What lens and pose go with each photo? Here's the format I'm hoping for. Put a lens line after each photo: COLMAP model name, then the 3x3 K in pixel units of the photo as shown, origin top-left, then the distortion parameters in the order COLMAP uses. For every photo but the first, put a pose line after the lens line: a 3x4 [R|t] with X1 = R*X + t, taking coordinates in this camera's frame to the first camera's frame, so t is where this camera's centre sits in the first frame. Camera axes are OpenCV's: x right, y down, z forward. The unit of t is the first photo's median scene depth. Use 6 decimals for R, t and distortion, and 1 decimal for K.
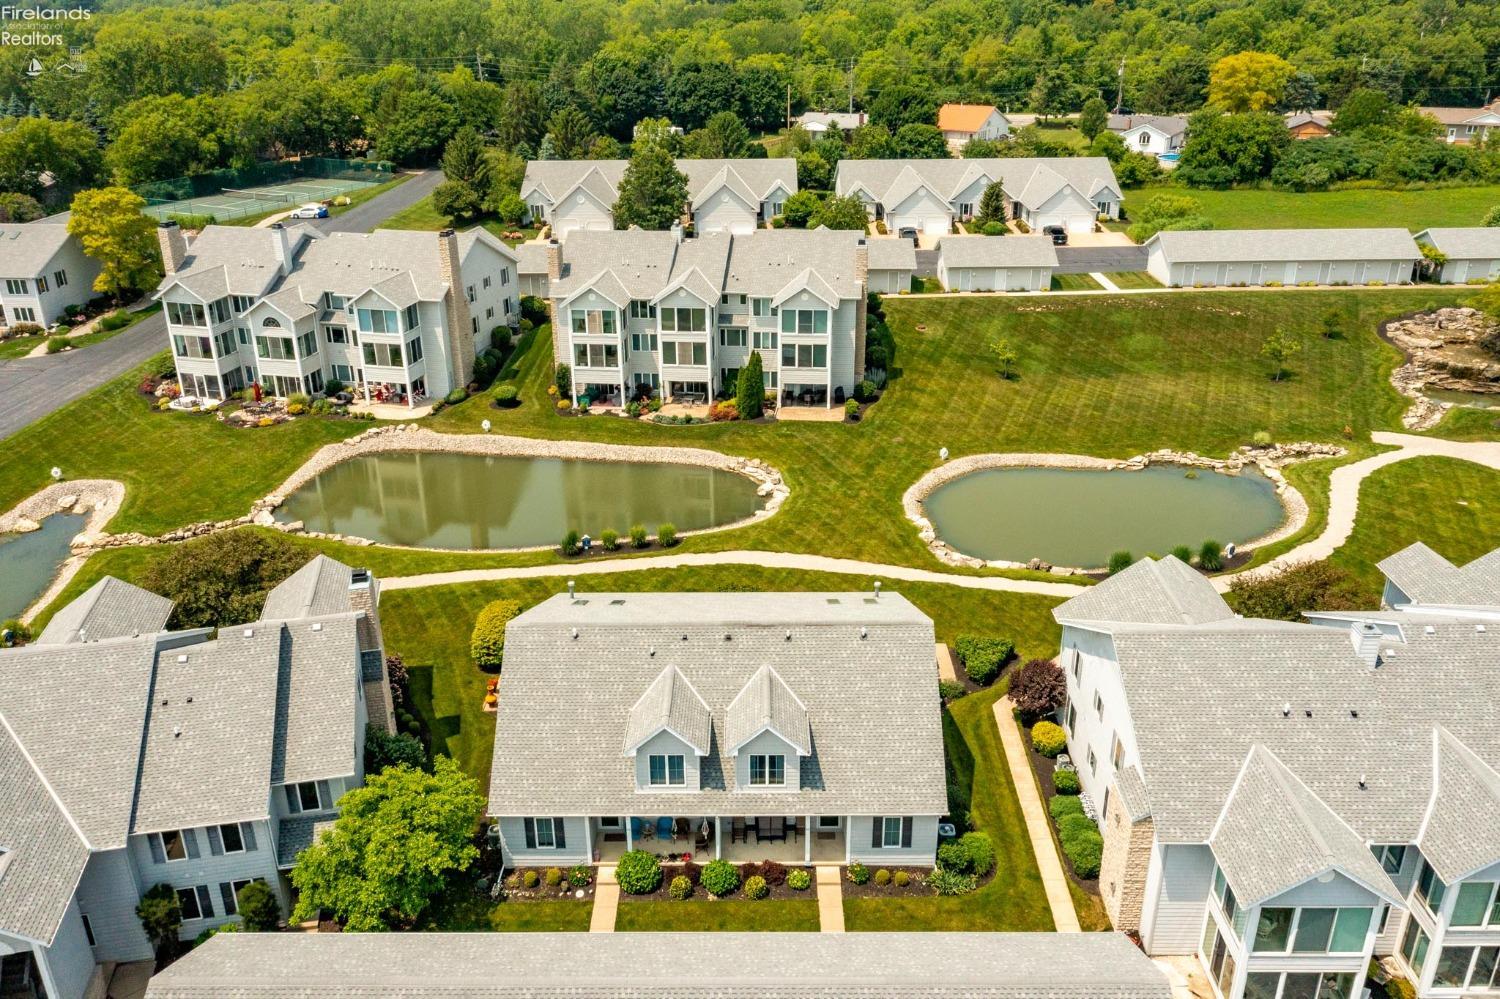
lens RADIAL K [[1187.5, 0, 743.2], [0, 1187.5, 496.4], [0, 0, 1]] dist [0.000112, 0.009332]
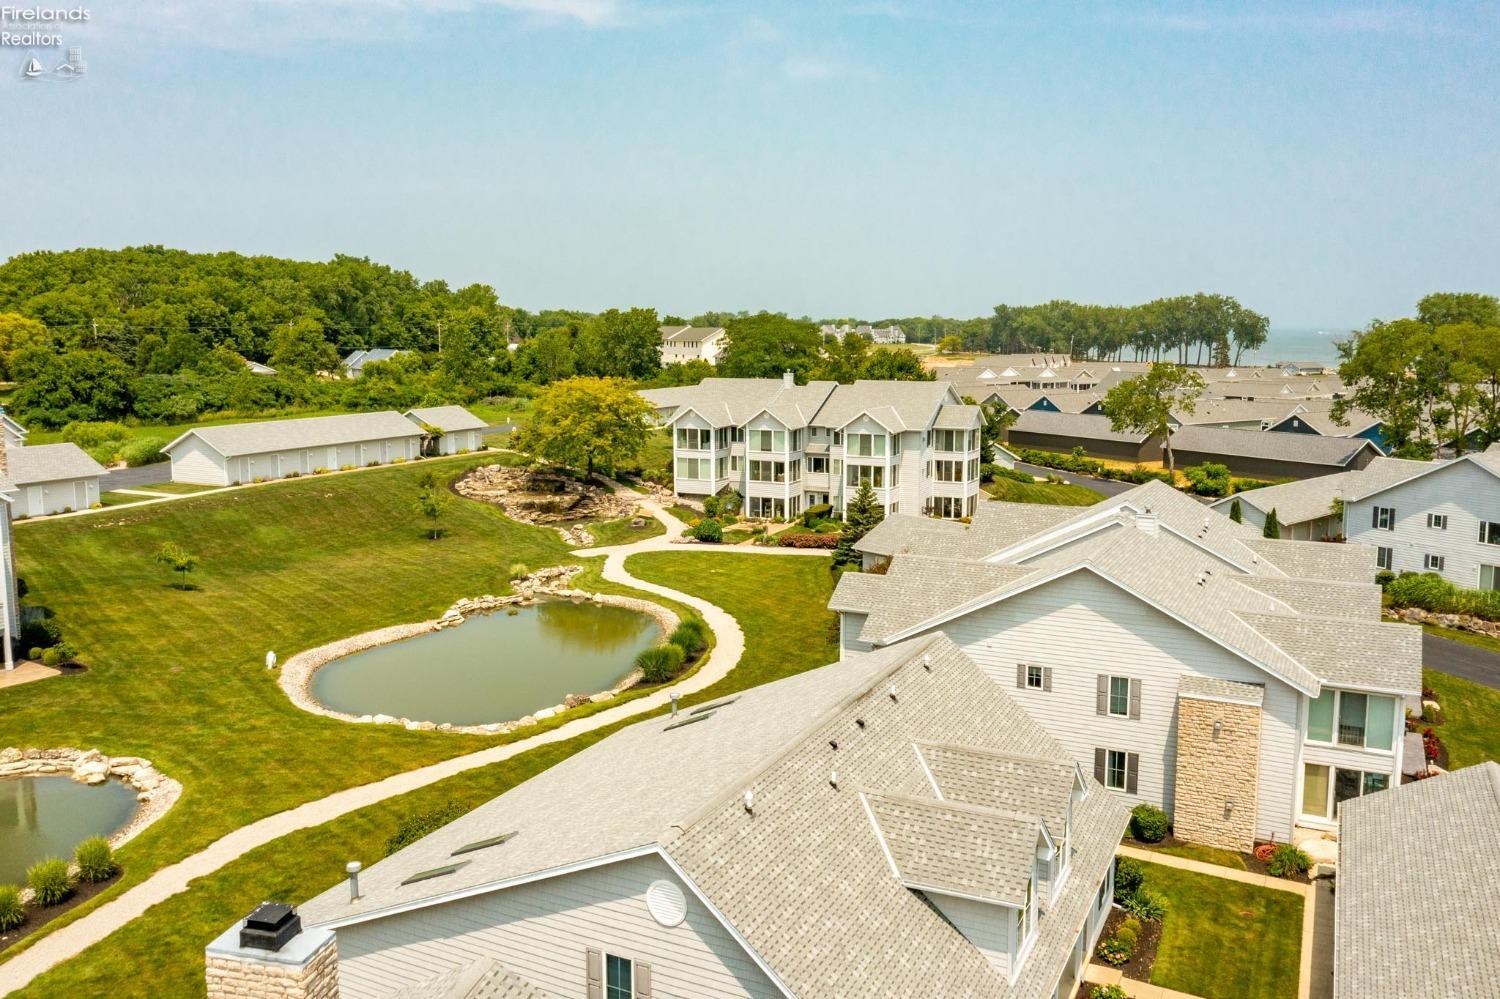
lens RADIAL K [[1191.6, 0, 743.4], [0, 1191.6, 492.1], [0, 0, 1]] dist [0.000886, 0.008431]
pose [[0.441997, -0.110316, 0.890207, -0.320845], [0.349964, 0.934972, -0.057897, 0.010052], [-0.825932, 0.337131, 0.451861, 0.401901]]
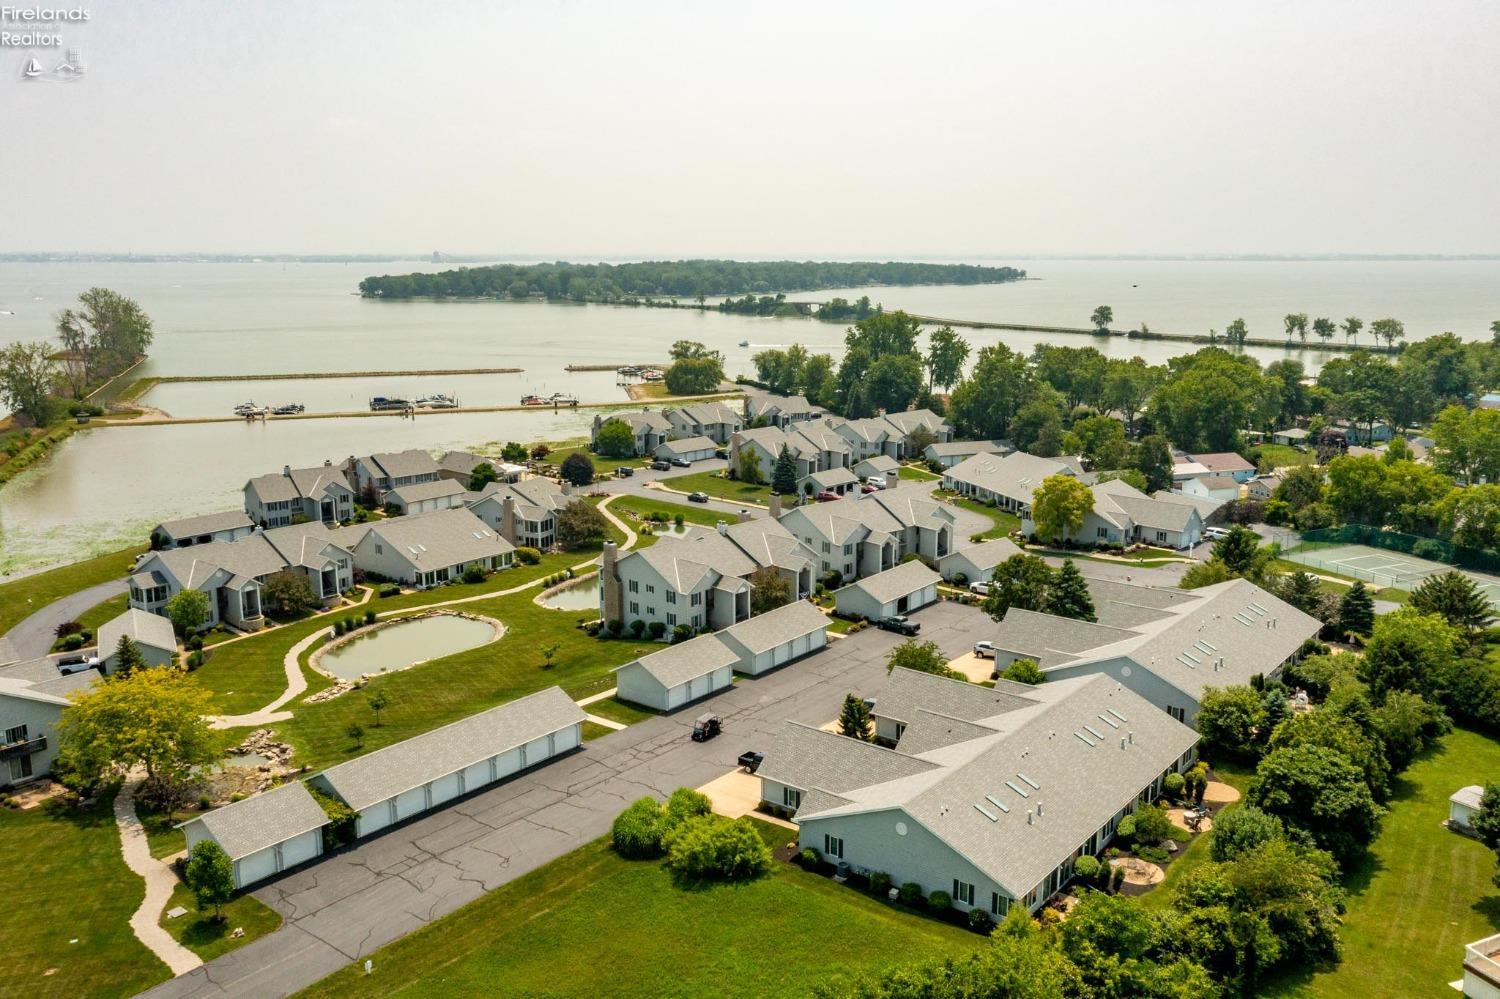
lens RADIAL K [[1241.0, 0, 753.5], [0, 1241.0, 502.0], [0, 0, 1]] dist [-0.001493, 0.004229]
pose [[-0.615240, 0.163778, -0.771140, 1.313004], [-0.304746, 0.852730, 0.424242, -1.069934], [0.727056, 0.496012, -0.474723, 2.010383]]
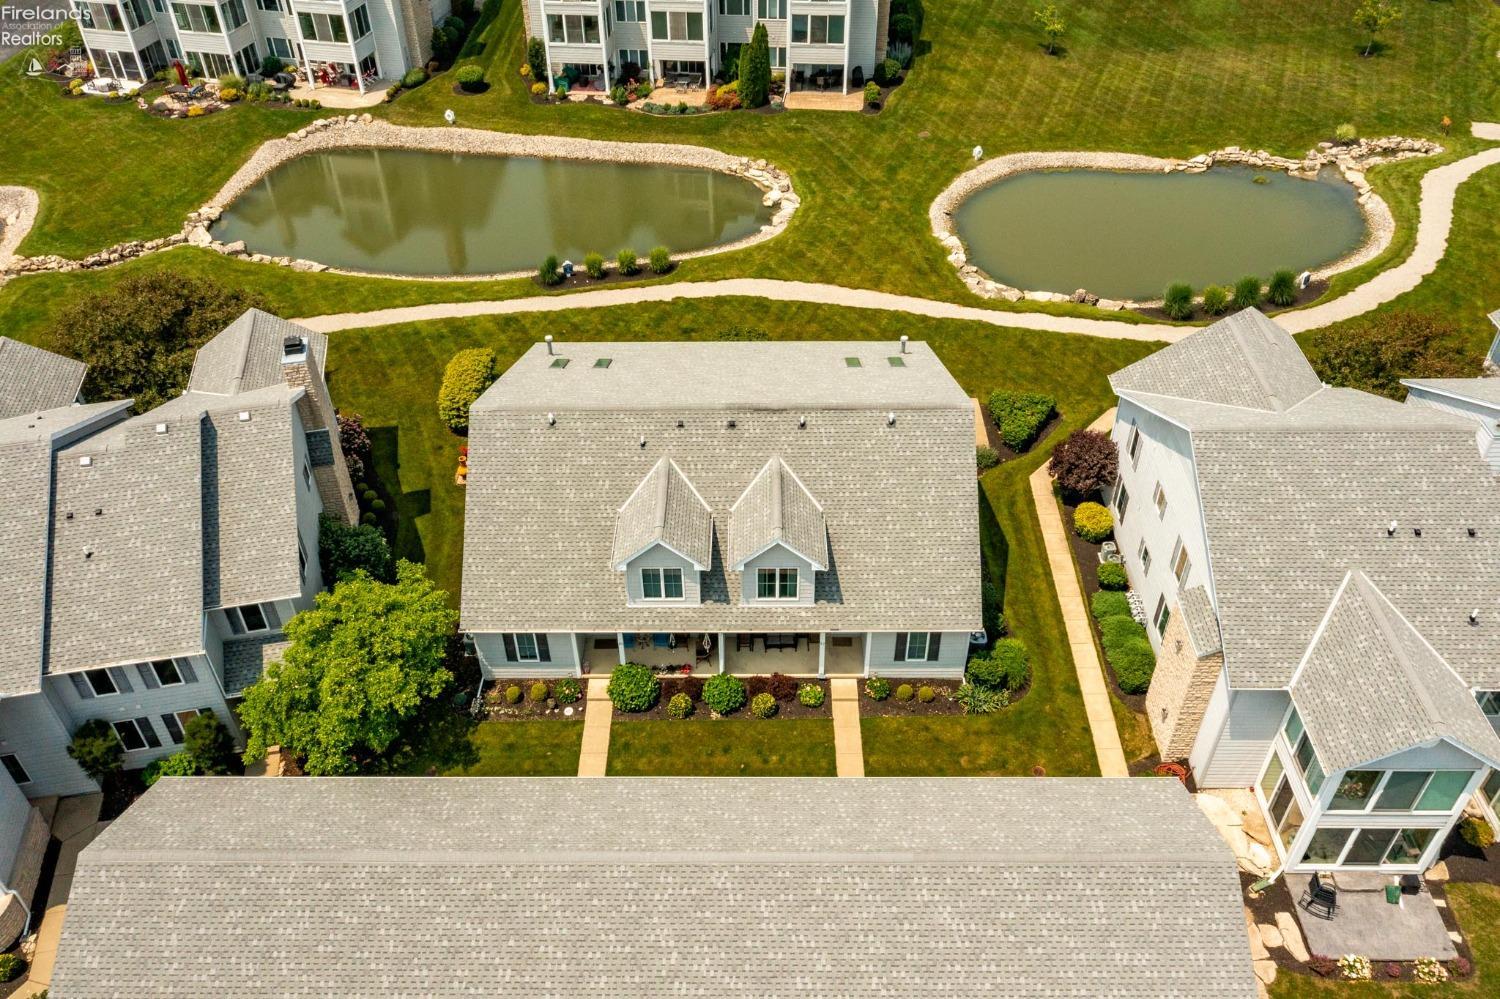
lens RADIAL K [[1187.5, 0, 743.2], [0, 1187.5, 496.4], [0, 0, 1]] dist [0.000112, 0.009332]
pose [[0.999999, -0.001077, -0.000438, -0.002295], [0.001157, 0.959434, 0.281931, -0.039182], [0.000117, -0.281932, 0.959434, 0.093616]]
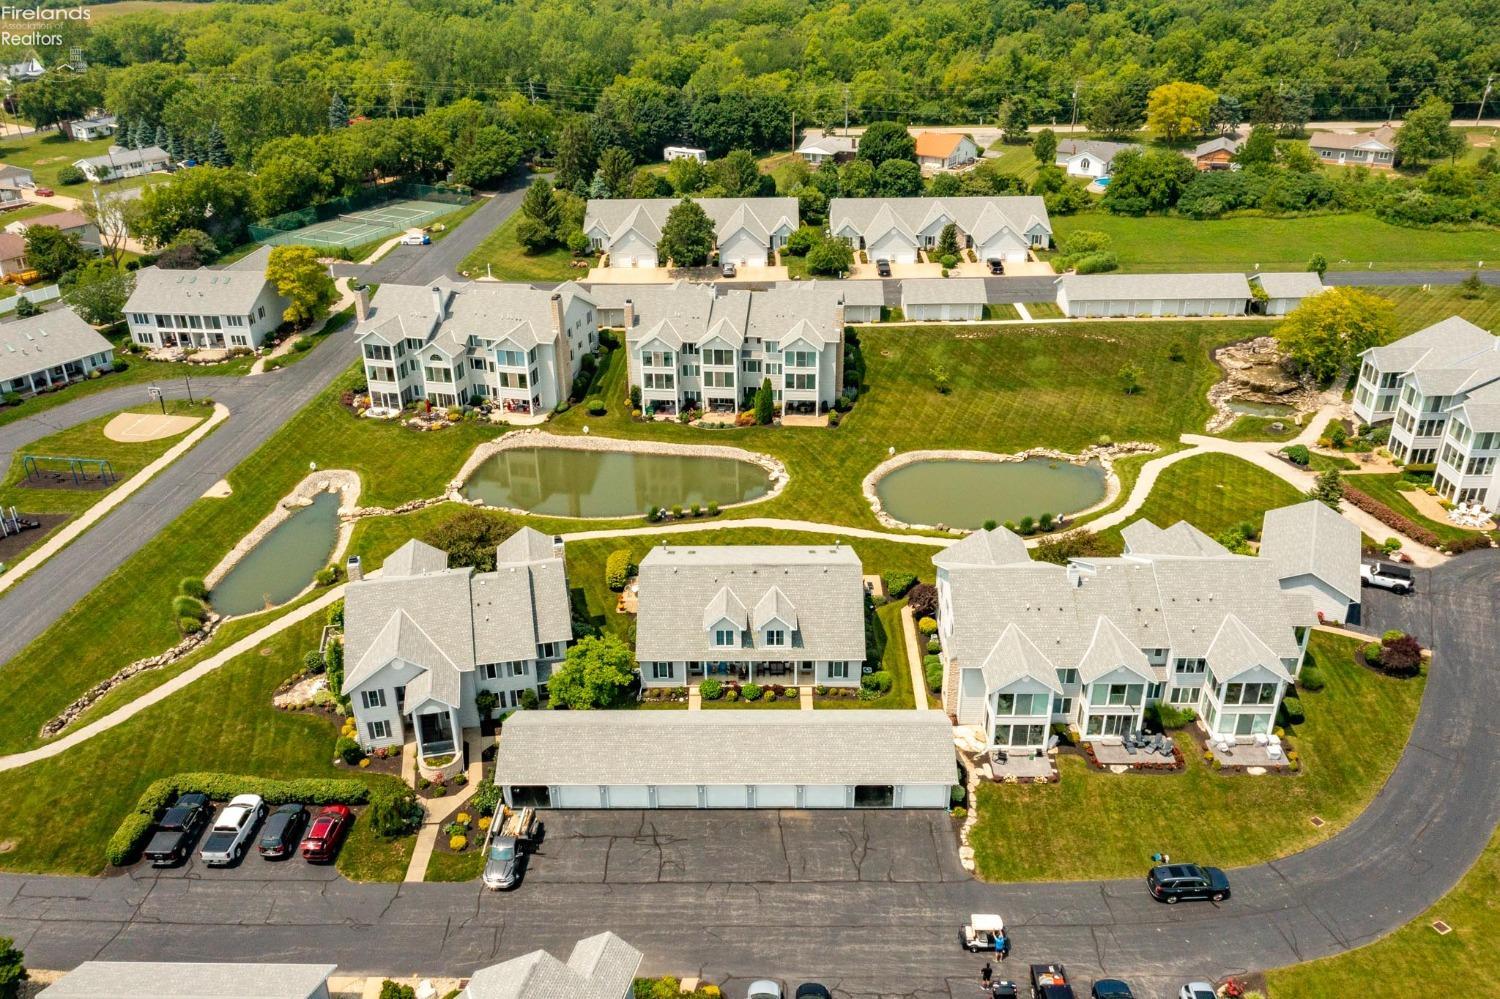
lens RADIAL K [[1187.5, 0, 743.2], [0, 1187.5, 496.4], [0, 0, 1]] dist [0.000112, 0.009332]
pose [[0.999976, -0.001011, -0.006882, -0.010075], [0.001387, 0.998497, 0.054795, -0.059972], [0.006816, -0.054803, 0.998474, -0.503801]]
